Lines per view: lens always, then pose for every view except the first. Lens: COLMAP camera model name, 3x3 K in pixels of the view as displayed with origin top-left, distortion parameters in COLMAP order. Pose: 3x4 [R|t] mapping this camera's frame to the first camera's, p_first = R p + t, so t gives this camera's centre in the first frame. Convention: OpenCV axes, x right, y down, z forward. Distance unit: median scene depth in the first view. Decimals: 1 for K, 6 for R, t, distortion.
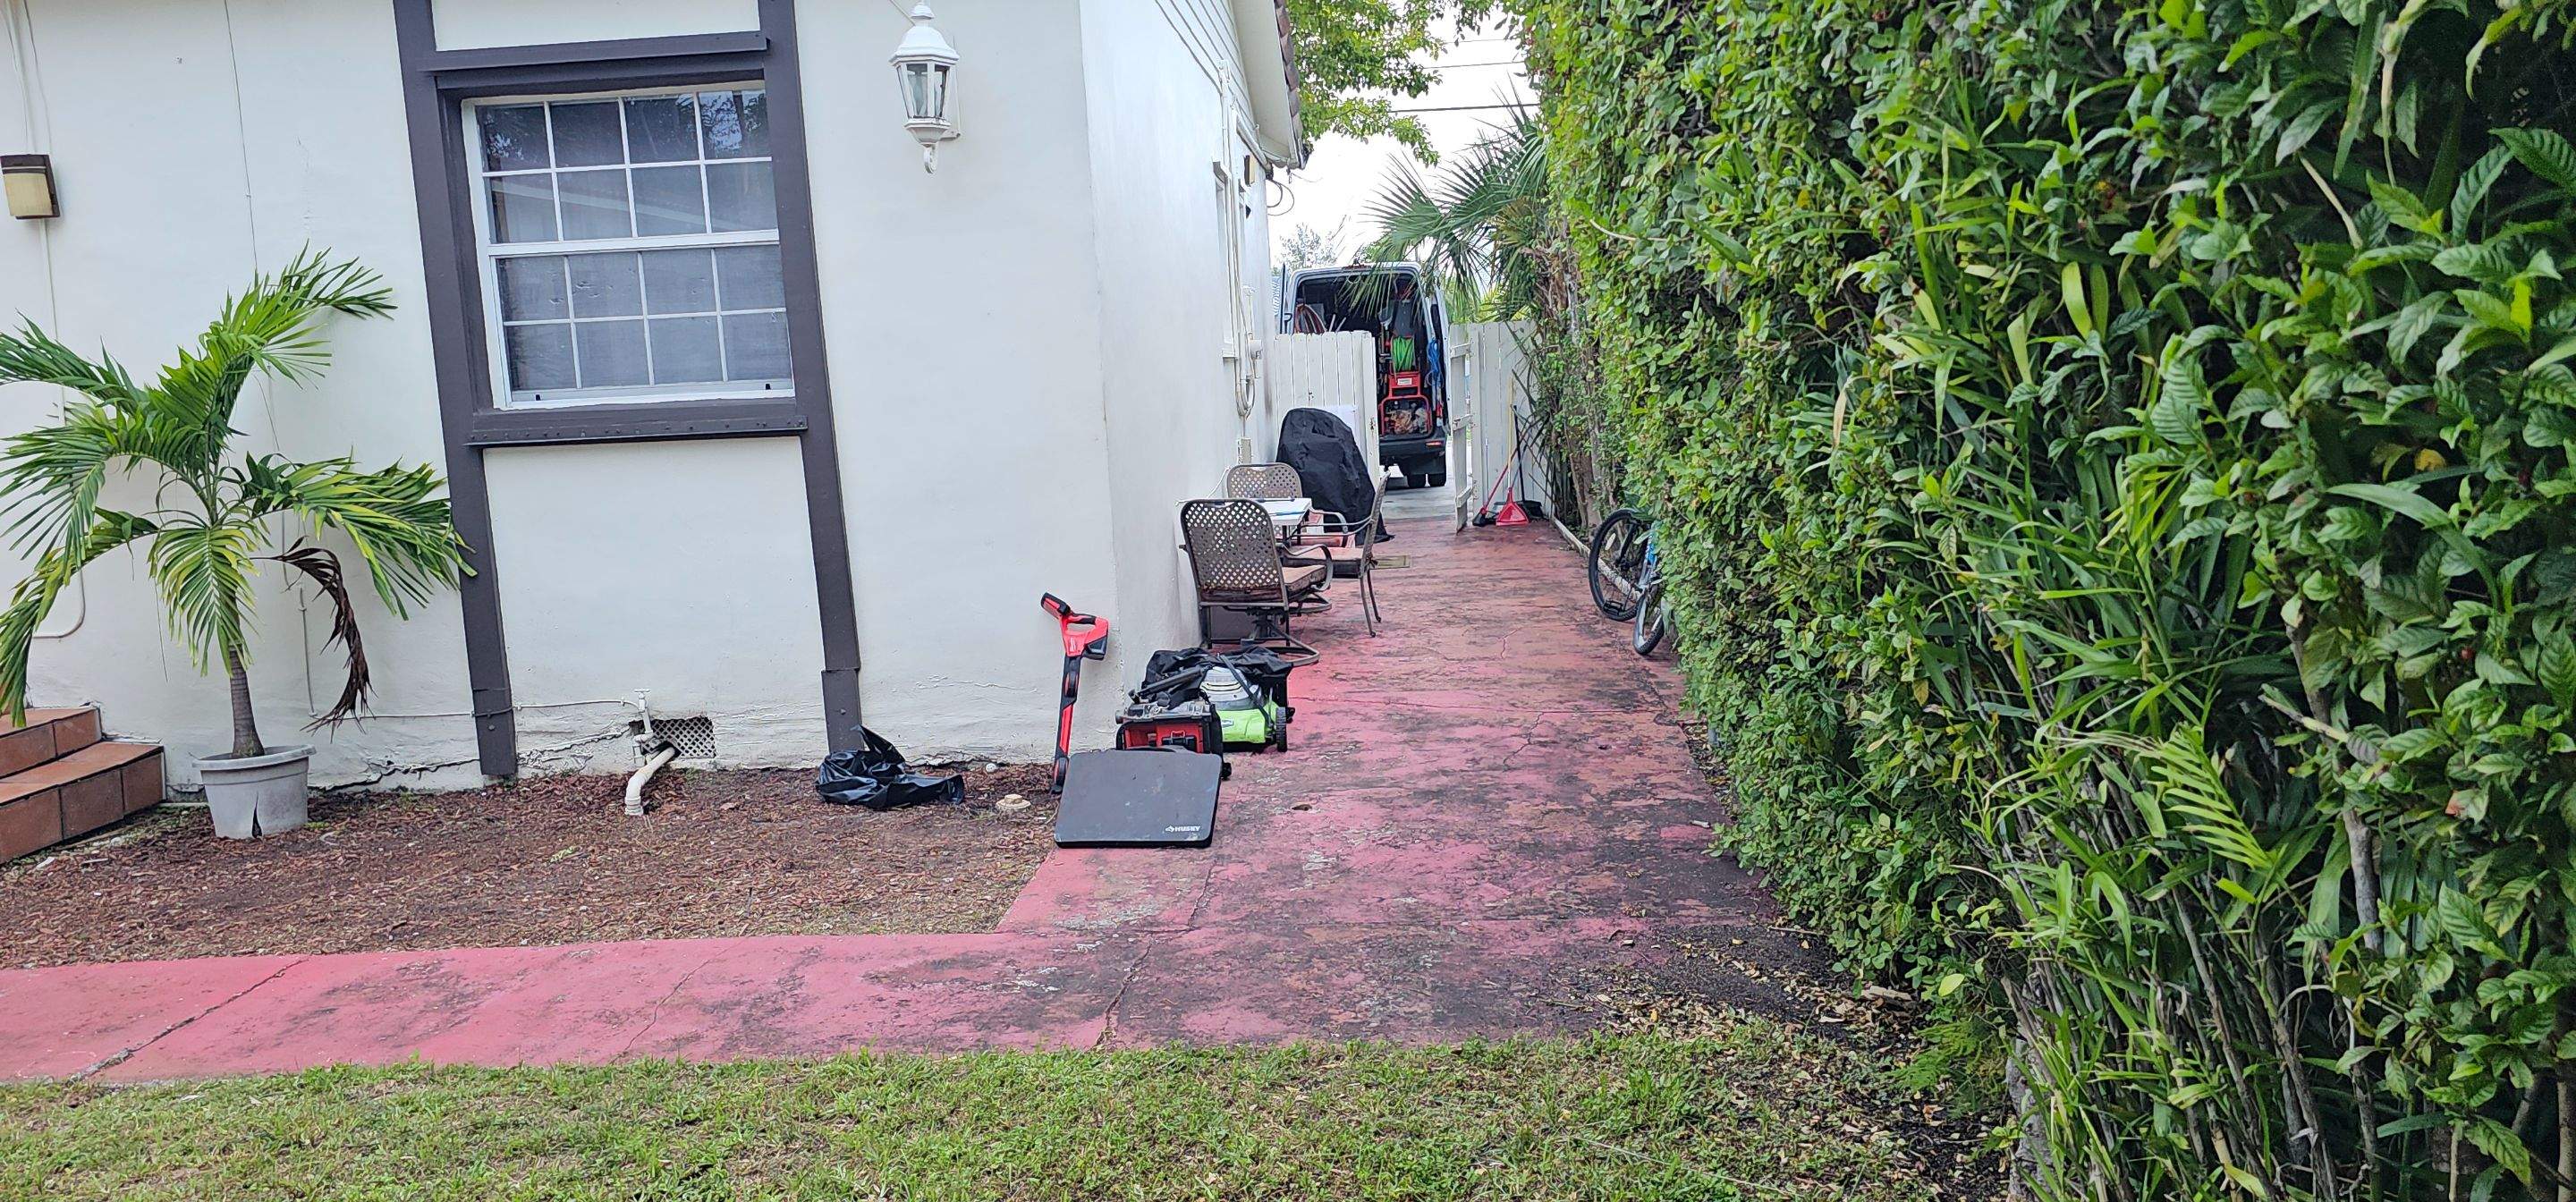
lens RADIAL K [[1729.0, 0, 1273.7], [0, 1729.0, 561.5], [0, 0, 1]] dist [0.093530, -0.101051]
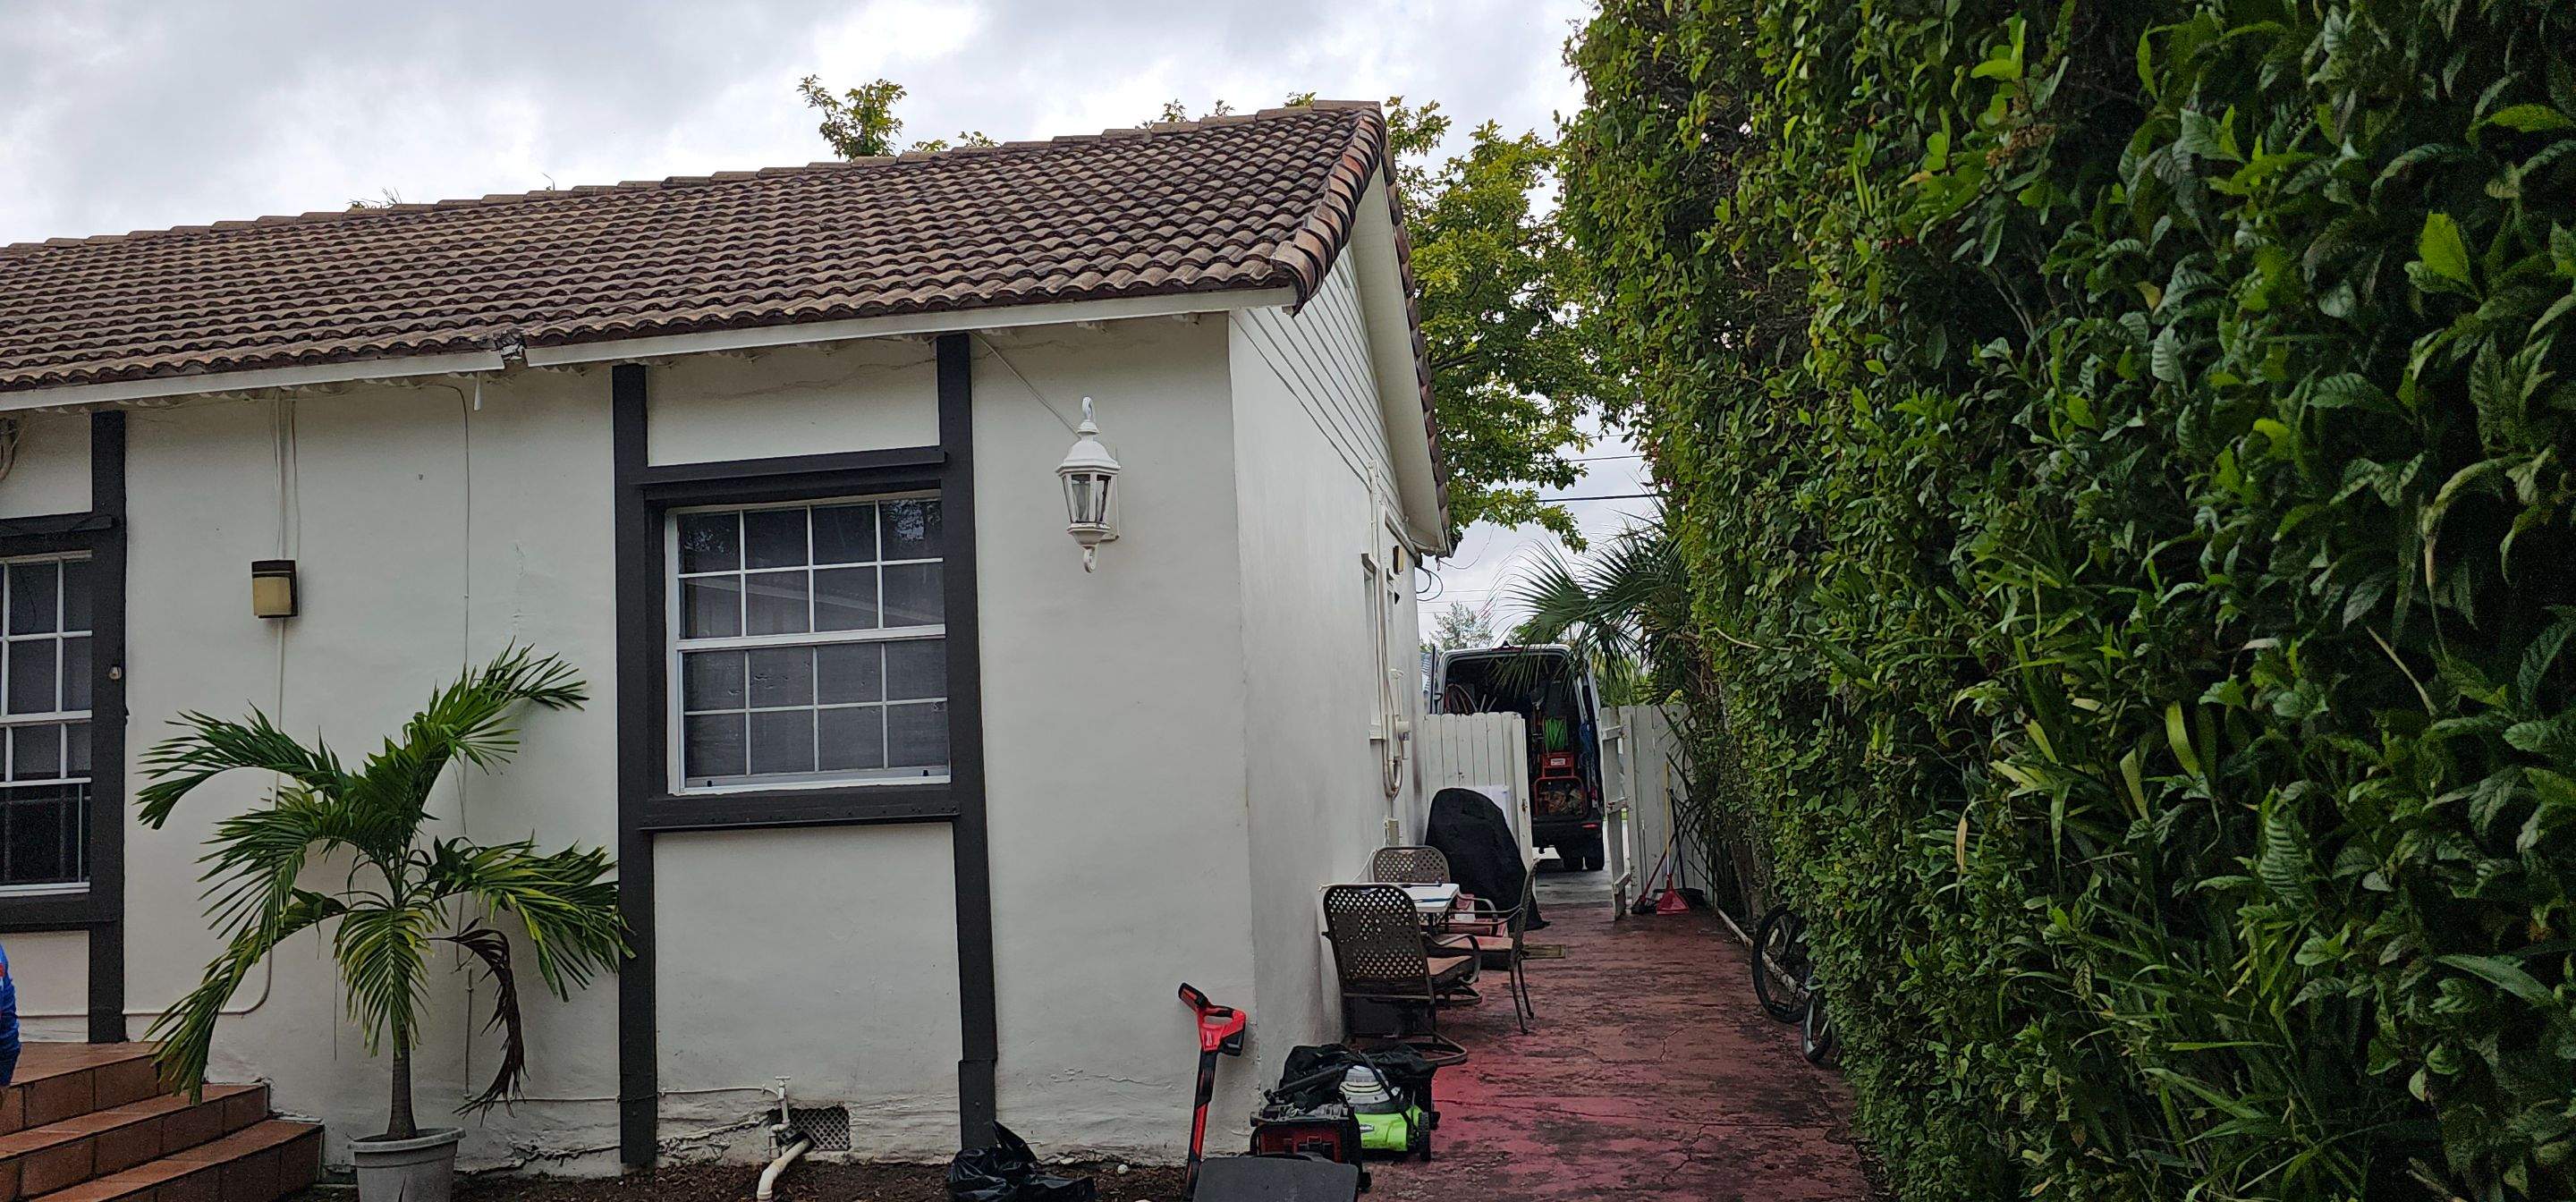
lens RADIAL K [[1727.6, 0, 1282.4], [0, 1727.6, 565.5], [0, 0, 1]] dist [0.074411, -0.077429]
pose [[0.996331, -0.000758, -0.085578, 0.009679], [-0.017340, 0.977432, -0.210535, -0.007932], [0.083806, 0.211247, 0.973833, -0.009606]]
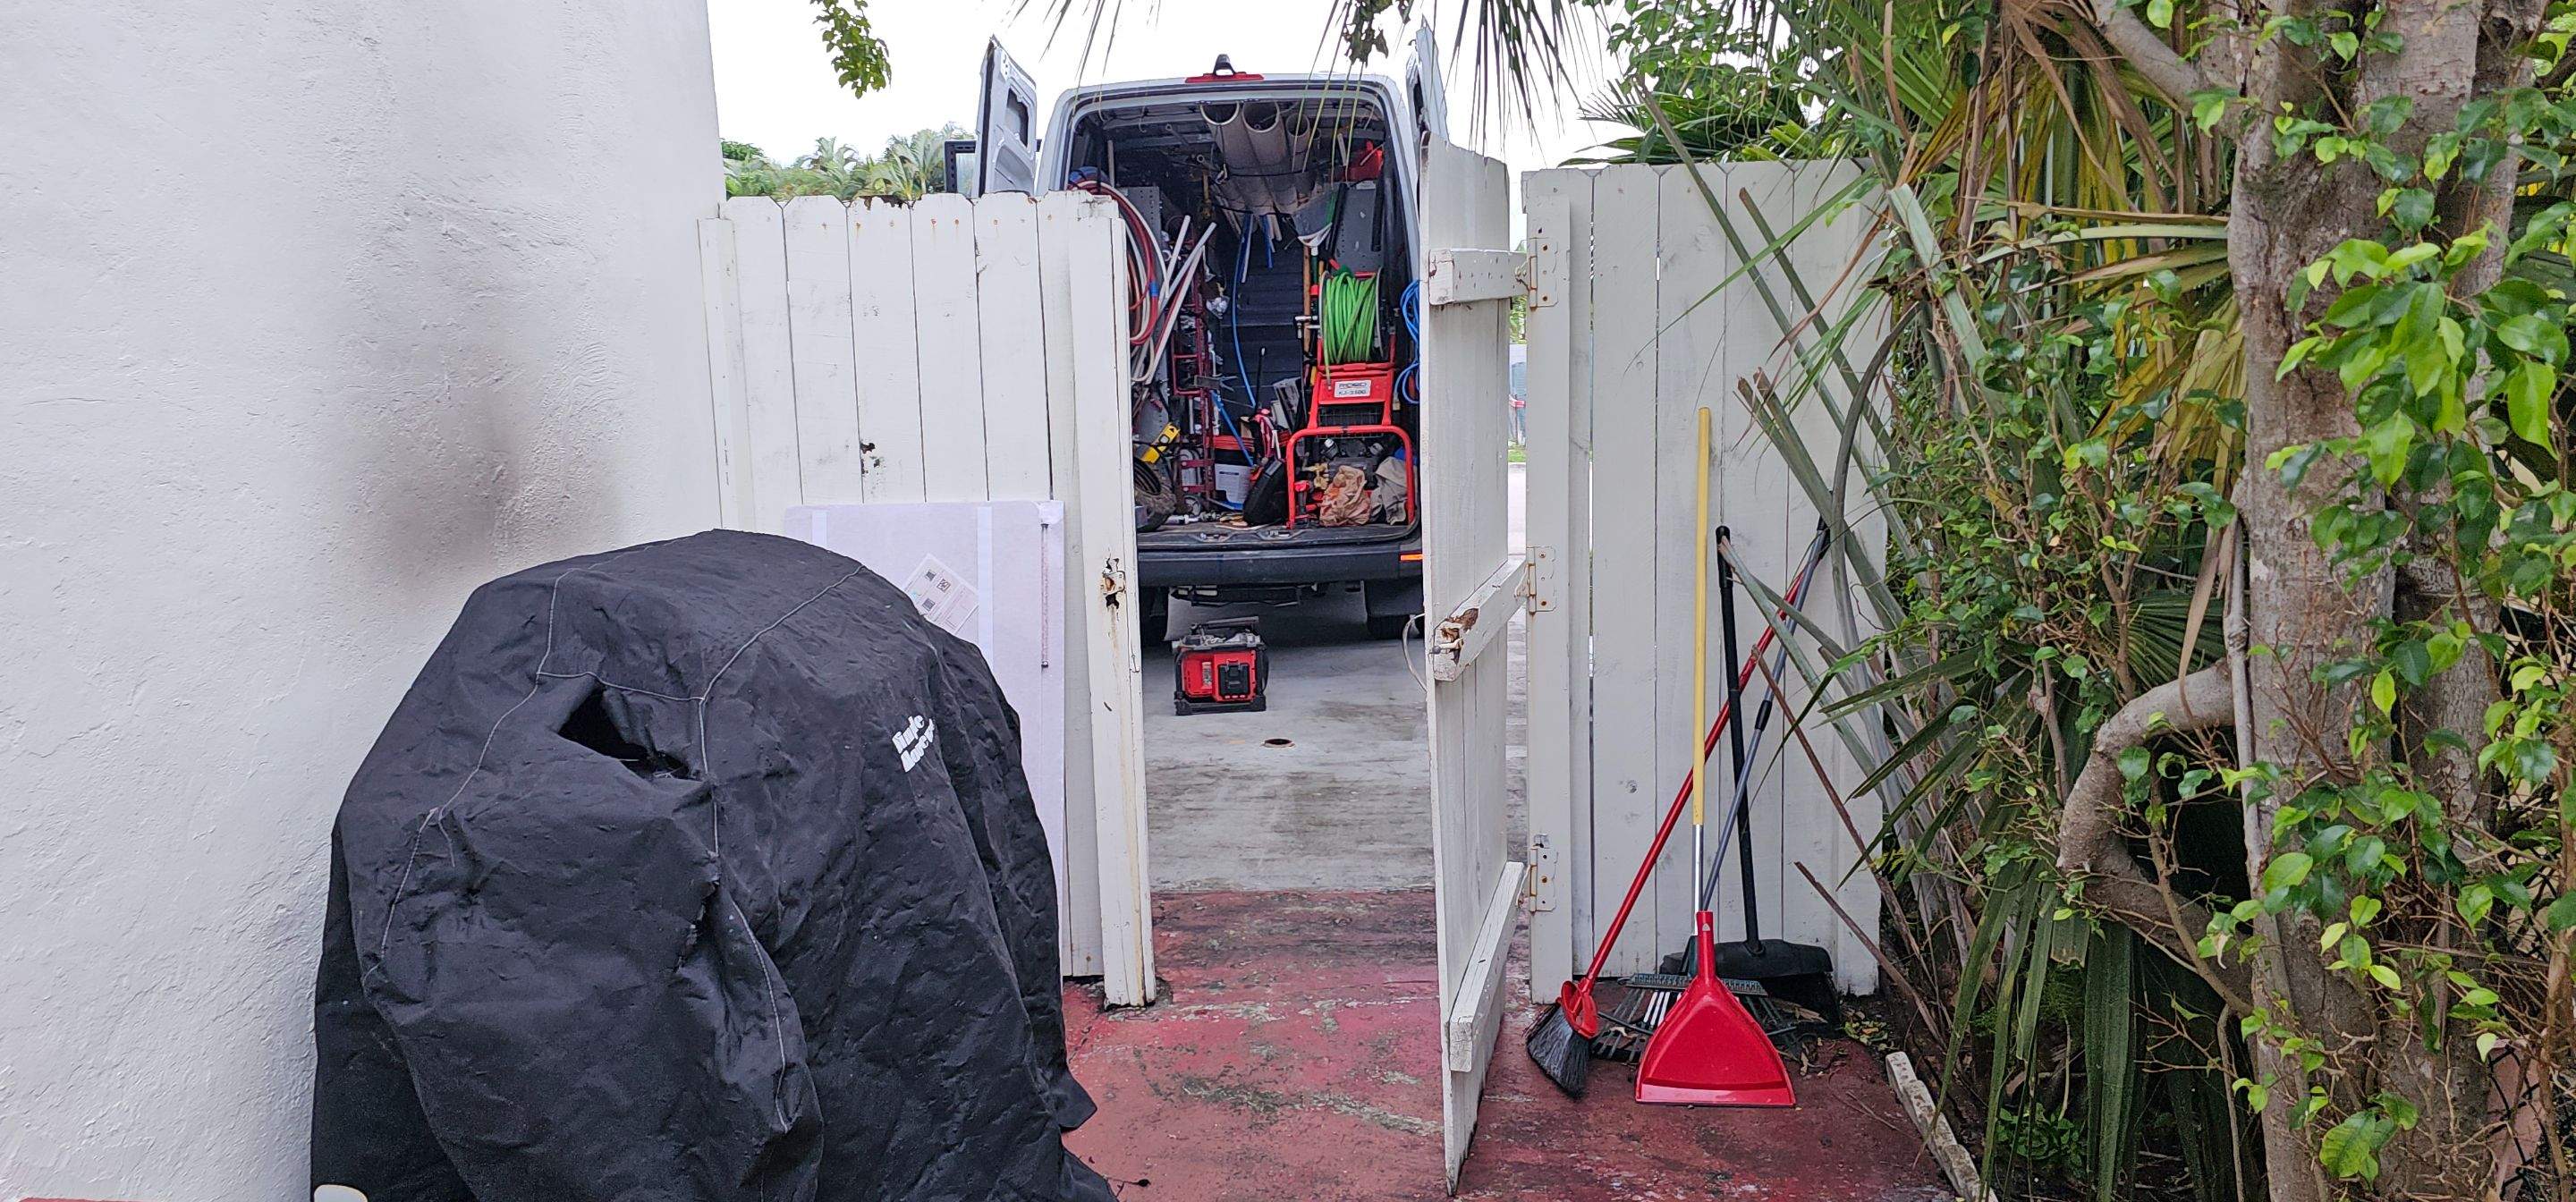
lens RADIAL K [[1778.1, 0, 1315.8], [0, 1778.1, 603.2], [0, 0, 1]] dist [0.089423, -0.108730]
pose [[0.999655, 0.025922, 0.004156, 0.206779], [-0.026027, 0.999283, 0.027507, -0.206855], [-0.003440, -0.027606, 0.999613, 1.860788]]
